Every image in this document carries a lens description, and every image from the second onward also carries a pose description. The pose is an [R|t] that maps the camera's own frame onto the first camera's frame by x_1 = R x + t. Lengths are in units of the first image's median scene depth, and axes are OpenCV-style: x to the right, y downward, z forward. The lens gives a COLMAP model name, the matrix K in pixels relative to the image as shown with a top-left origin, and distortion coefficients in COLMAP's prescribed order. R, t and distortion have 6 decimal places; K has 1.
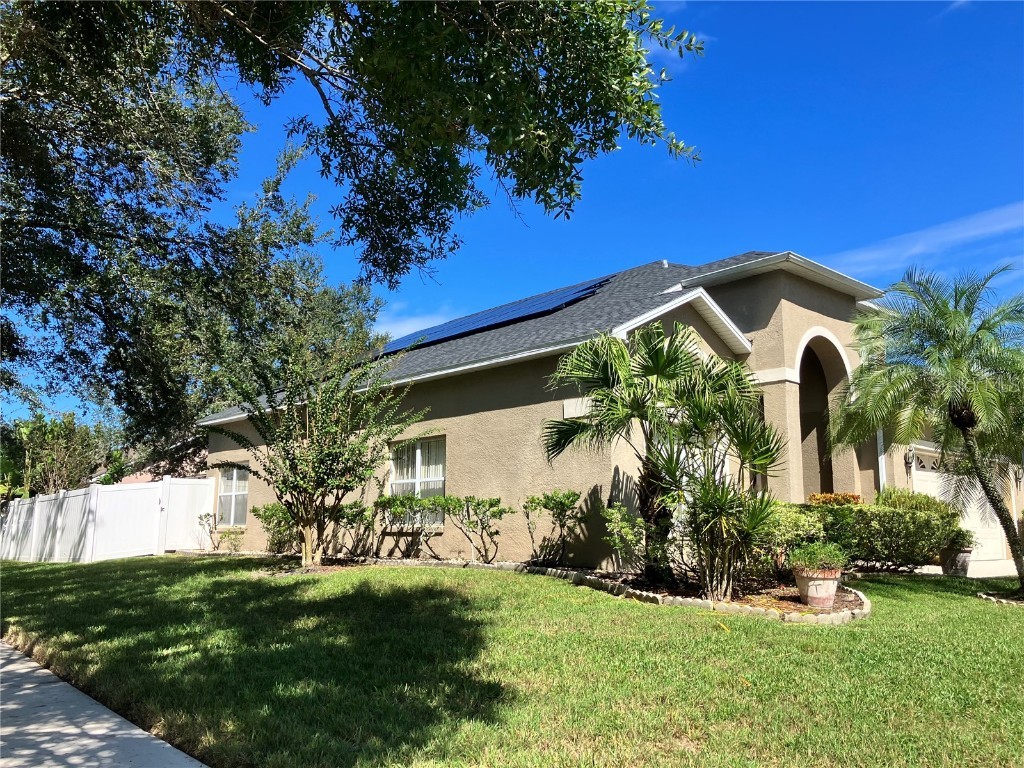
lens RADIAL K [[807.8, 0, 512.0], [0, 807.8, 384.0], [0, 0, 1]] dist [0.004640, -0.002383]
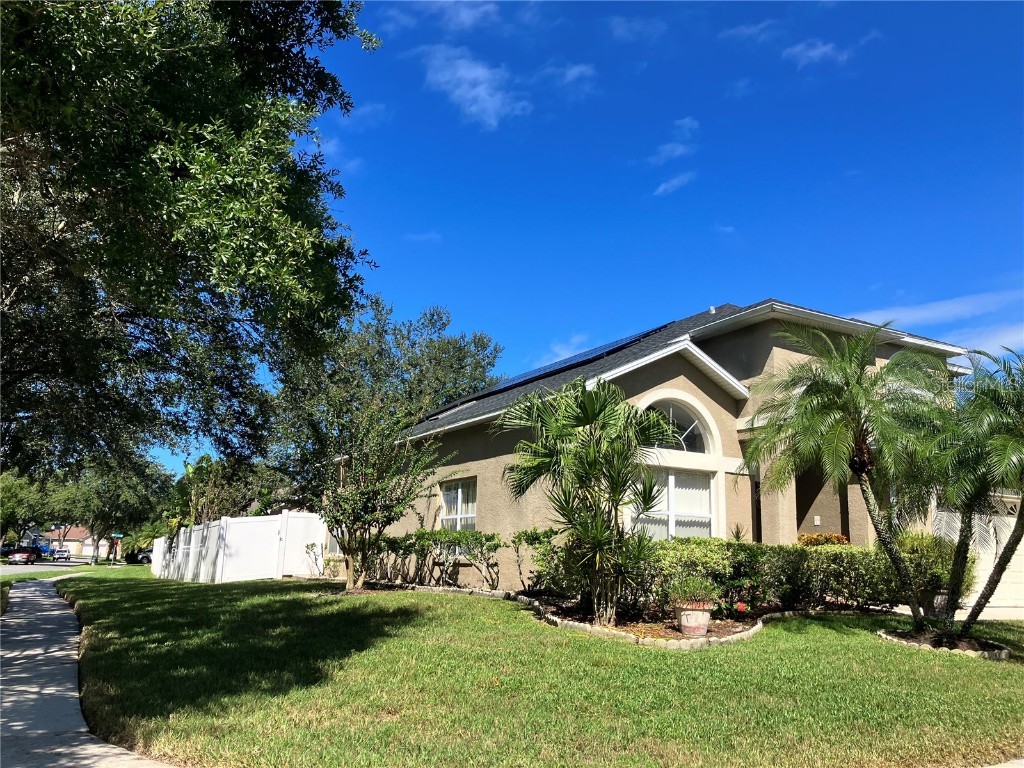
lens RADIAL K [[807.8, 0, 512.0], [0, 807.8, 384.0], [0, 0, 1]] dist [0.004640, -0.002383]
pose [[0.975203, -0.024924, -0.219903, 0.230861], [0.015638, 0.998915, -0.043867, -0.016181], [0.220758, 0.039340, 0.974535, -0.096392]]
